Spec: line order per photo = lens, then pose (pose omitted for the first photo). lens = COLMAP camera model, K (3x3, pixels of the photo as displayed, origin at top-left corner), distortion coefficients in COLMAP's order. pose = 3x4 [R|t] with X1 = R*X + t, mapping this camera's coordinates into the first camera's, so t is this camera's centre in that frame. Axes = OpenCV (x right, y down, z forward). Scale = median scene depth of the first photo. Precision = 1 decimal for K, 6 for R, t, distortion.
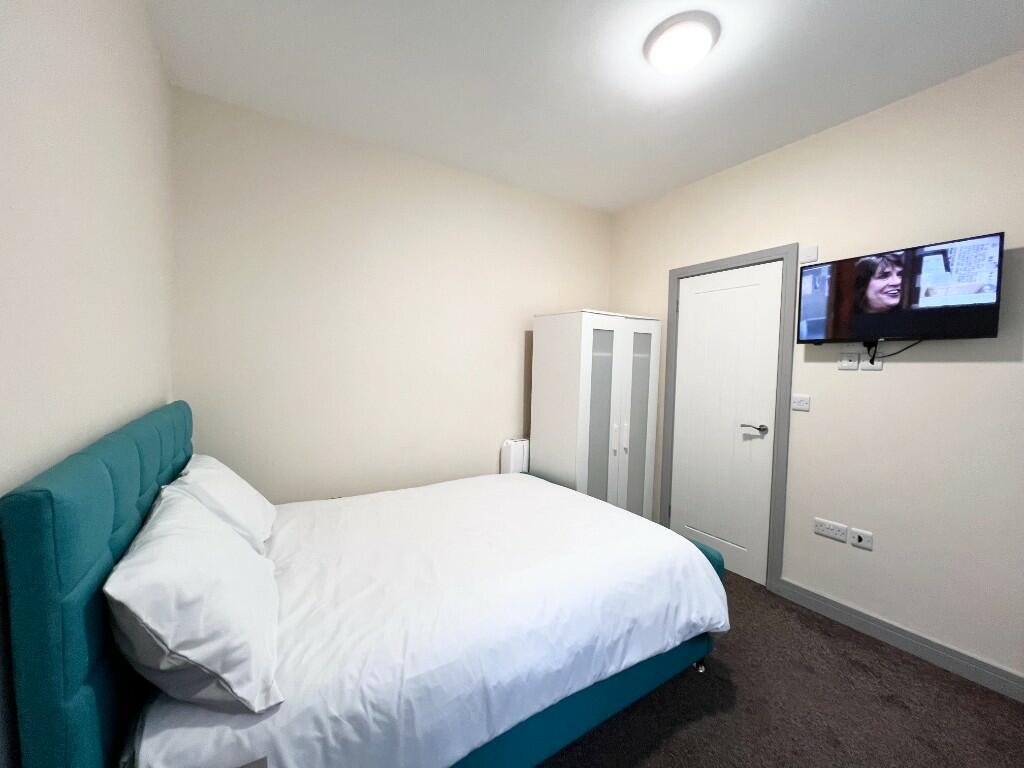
lens RADIAL K [[405.7, 0, 510.7], [0, 405.7, 387.2], [0, 0, 1]] dist [-0.002080, -0.000032]
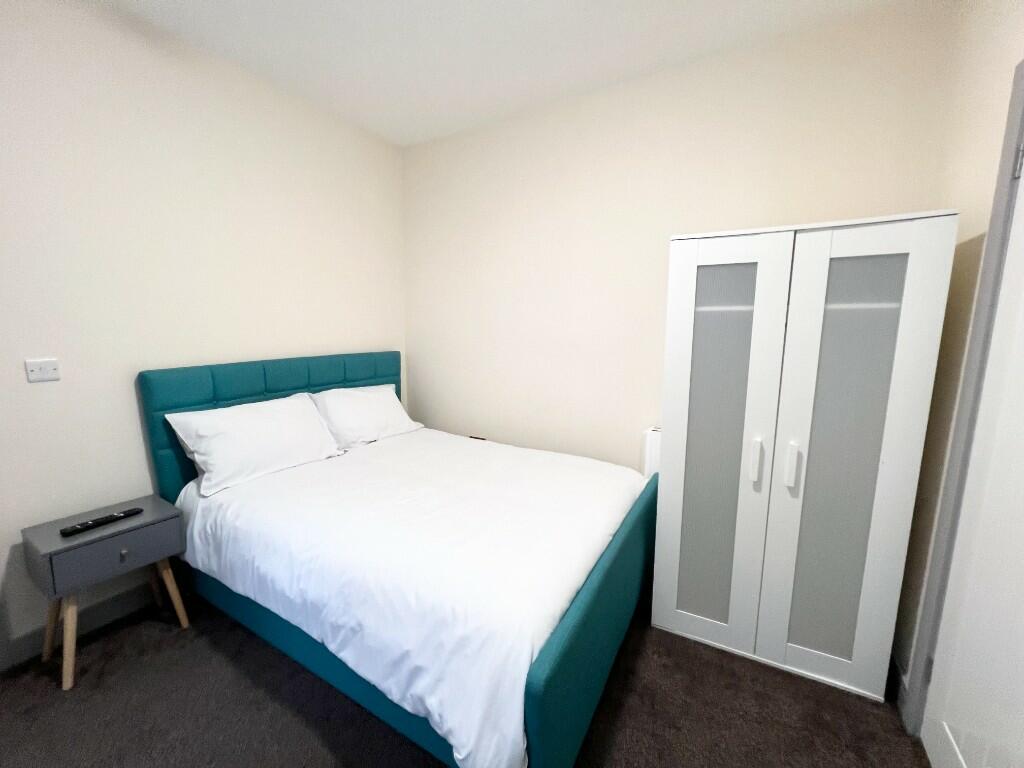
lens RADIAL K [[405.7, 0, 512.2], [0, 405.7, 379.2], [0, 0, 1]] dist [-0.002080, -0.000032]
pose [[0.456173, 0.104042, -0.883788, 1.022620], [-0.045135, 0.994569, 0.093787, -0.036176], [0.888746, -0.002893, 0.458391, 0.787410]]
